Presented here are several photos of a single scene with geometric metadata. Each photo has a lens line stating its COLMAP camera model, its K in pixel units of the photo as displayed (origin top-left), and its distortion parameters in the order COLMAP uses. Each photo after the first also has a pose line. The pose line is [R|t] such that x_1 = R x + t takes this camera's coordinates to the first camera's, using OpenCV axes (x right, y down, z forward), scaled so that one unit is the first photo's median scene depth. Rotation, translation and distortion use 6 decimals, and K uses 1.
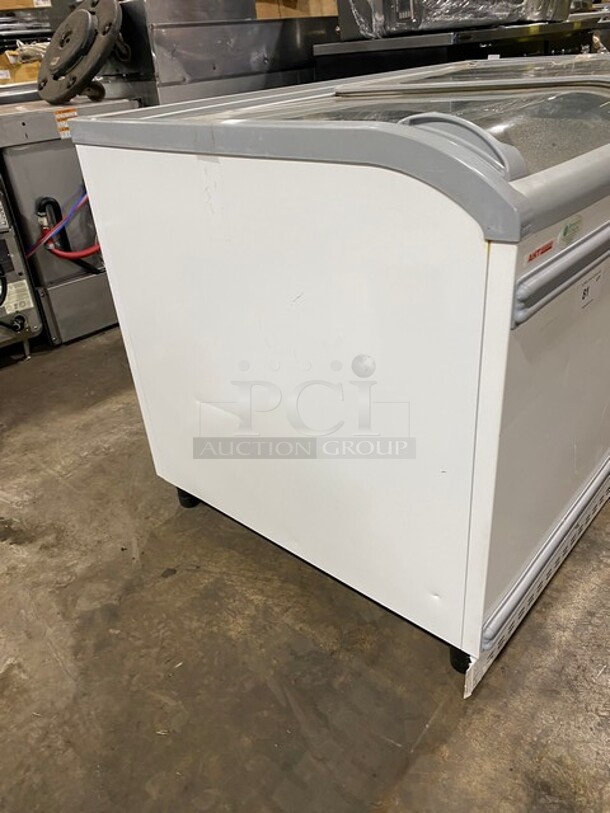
lens RADIAL K [[618.9, 0, 305.0], [0, 618.9, 406.5], [0, 0, 1]] dist [0.002287, 0.003920]
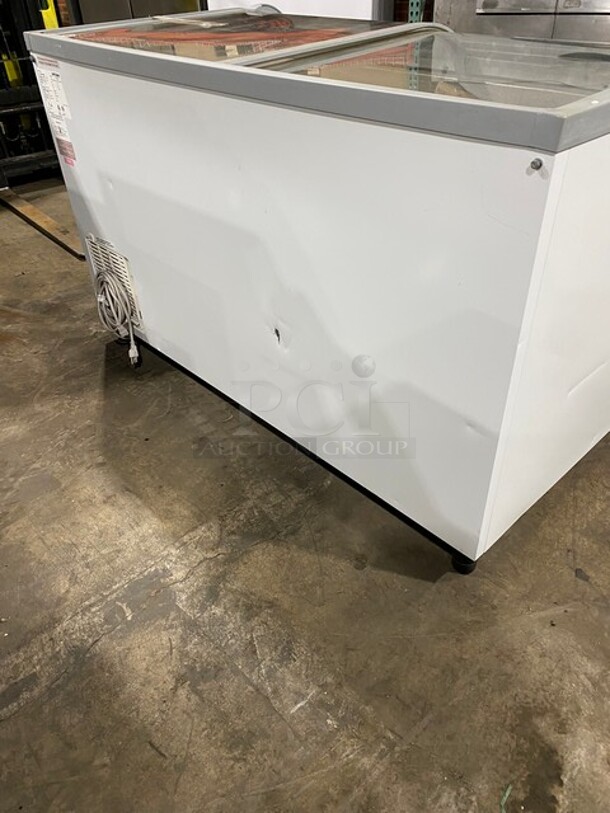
lens RADIAL K [[618.9, 0, 305.0], [0, 618.9, 406.5], [0, 0, 1]] dist [0.002287, 0.003920]
pose [[0.097033, -0.545638, 0.832384, -0.833515], [0.517869, 0.741880, 0.425942, -0.502724], [-0.849939, 0.389735, 0.354556, 0.840543]]
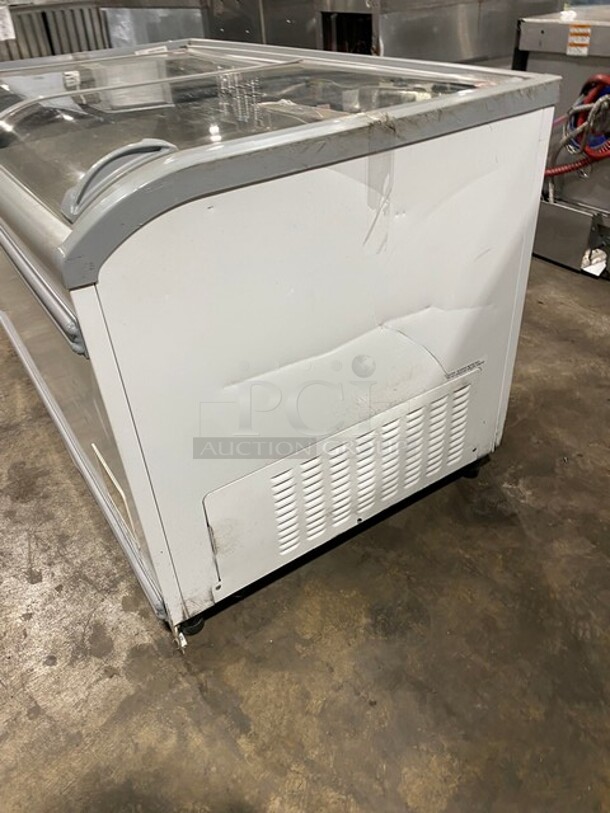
lens RADIAL K [[618.9, 0, 305.0], [0, 618.9, 406.5], [0, 0, 1]] dist [0.002287, 0.003920]
pose [[-0.279152, 0.629288, -0.725308, 1.189911], [-0.403848, 0.608348, 0.683242, -0.904227], [0.871195, 0.483642, 0.084315, 1.252898]]
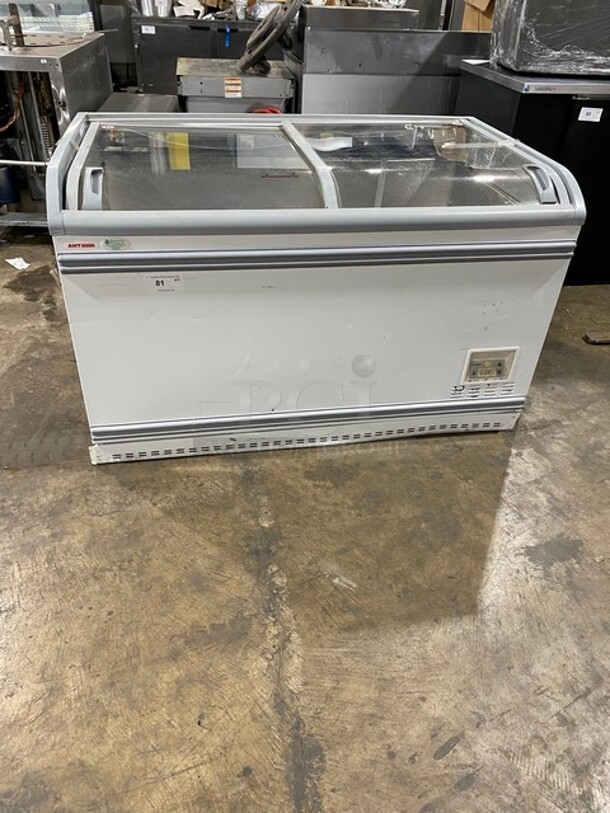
lens RADIAL K [[618.9, 0, 305.0], [0, 618.9, 406.5], [0, 0, 1]] dist [0.002287, 0.003920]
pose [[0.772553, 0.455439, -0.442422, 1.101603], [-0.401288, 0.890200, 0.215667, -0.264033], [0.492067, 0.010925, 0.870489, -0.254079]]
